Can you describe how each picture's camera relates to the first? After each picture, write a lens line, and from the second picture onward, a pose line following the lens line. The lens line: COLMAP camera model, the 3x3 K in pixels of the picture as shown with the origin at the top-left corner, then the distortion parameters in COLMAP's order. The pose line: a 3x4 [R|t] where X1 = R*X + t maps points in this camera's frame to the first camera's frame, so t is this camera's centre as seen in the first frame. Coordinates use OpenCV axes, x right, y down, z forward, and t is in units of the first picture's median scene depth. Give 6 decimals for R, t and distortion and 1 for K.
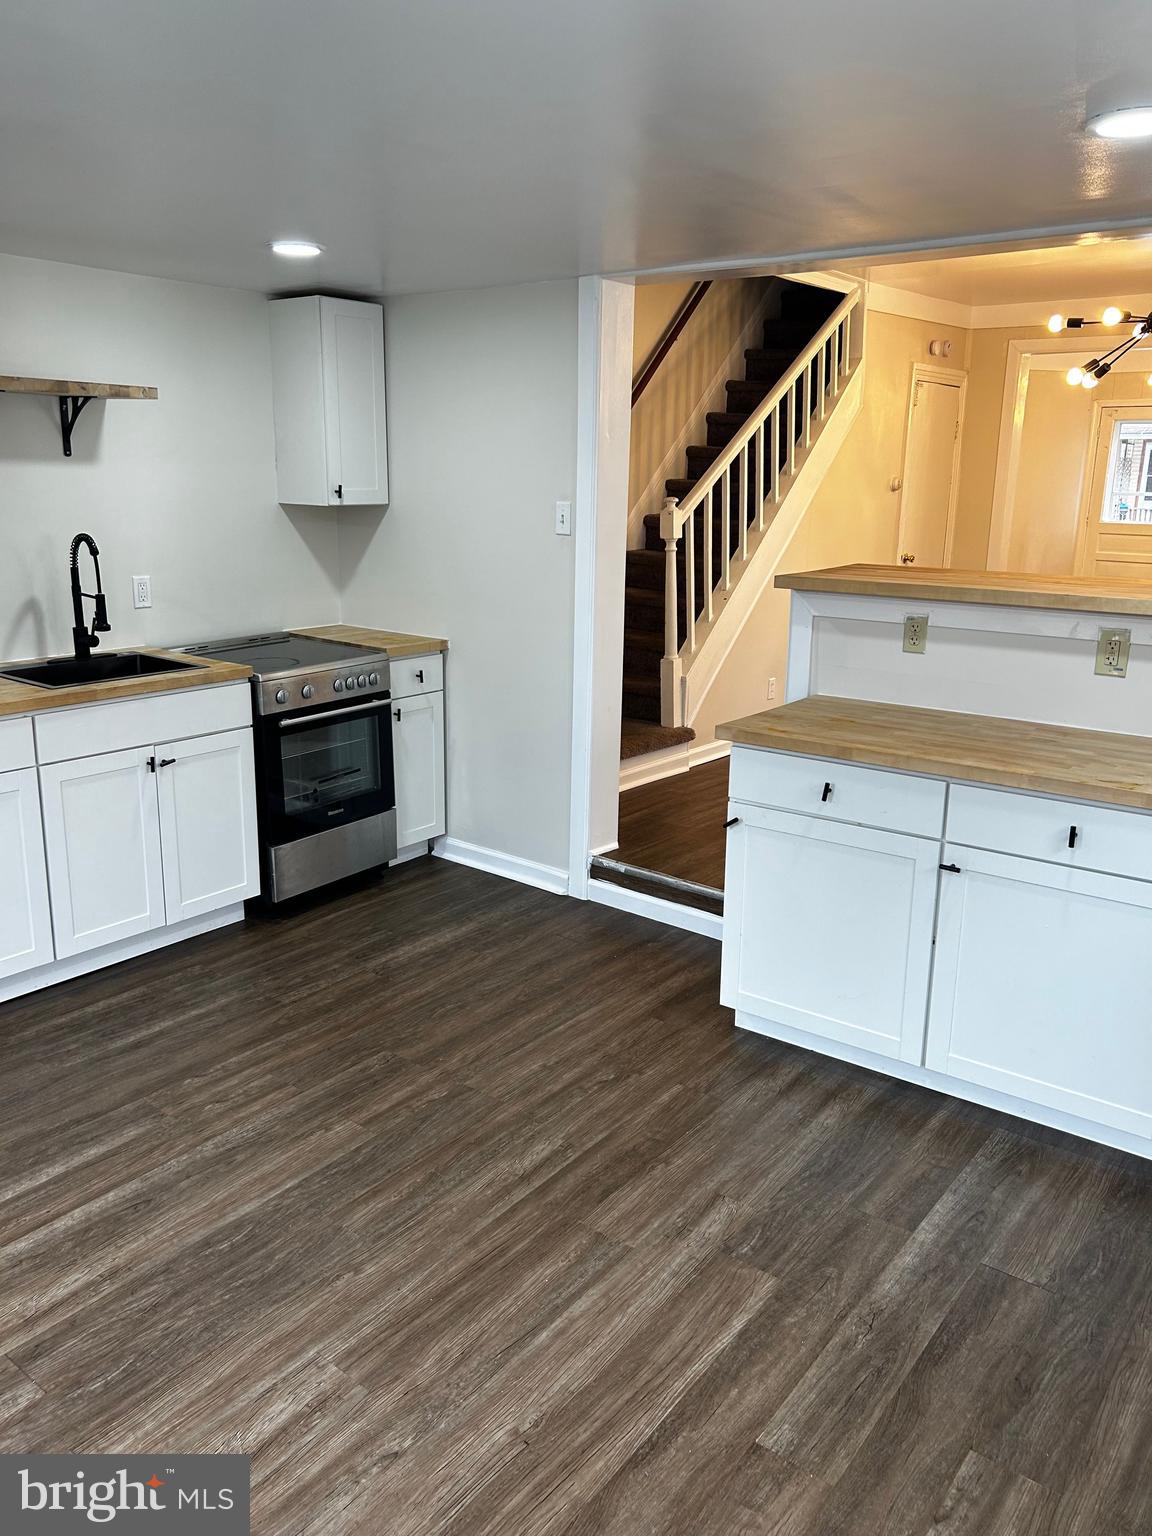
lens RADIAL K [[1198.9, 0, 587.8], [0, 1198.9, 761.9], [0, 0, 1]] dist [0.063637, -0.087509]
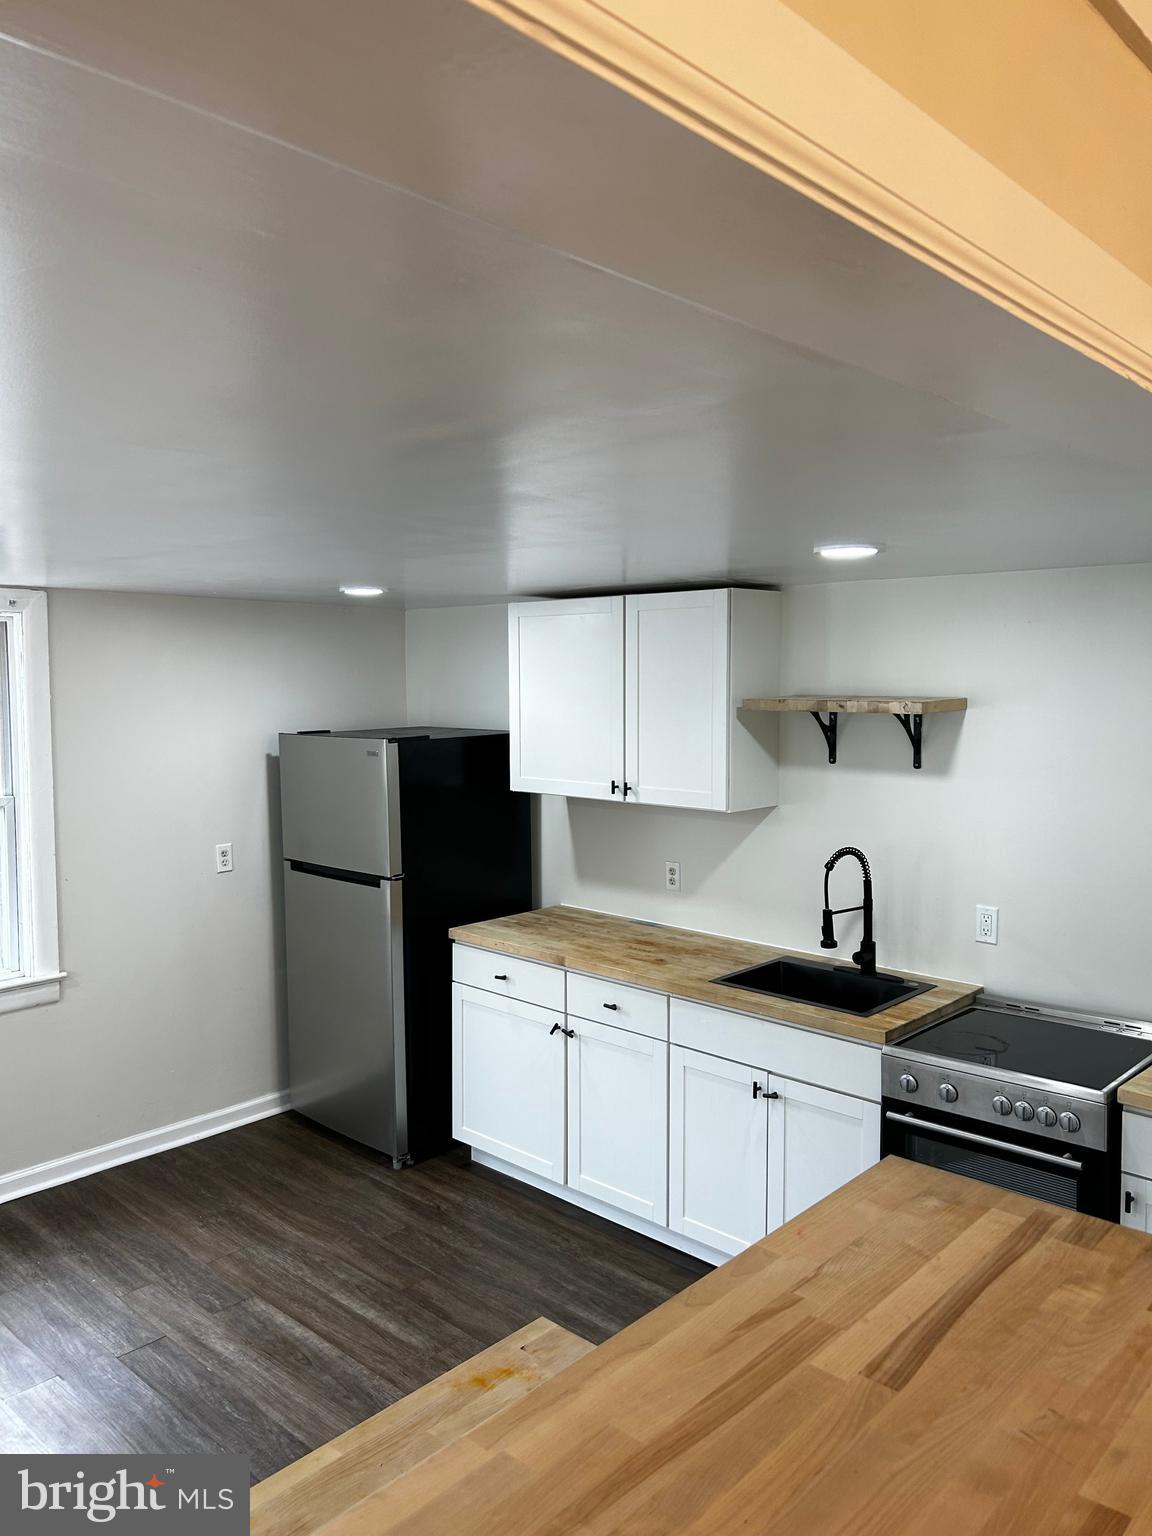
lens RADIAL K [[1198.9, 0, 587.8], [0, 1198.9, 761.9], [0, 0, 1]] dist [0.063637, -0.087509]
pose [[-0.122894, 0.058794, -0.990677, 0.573572], [-0.238116, 0.967337, 0.086947, -0.295465], [0.963430, 0.246581, -0.104880, 0.901625]]
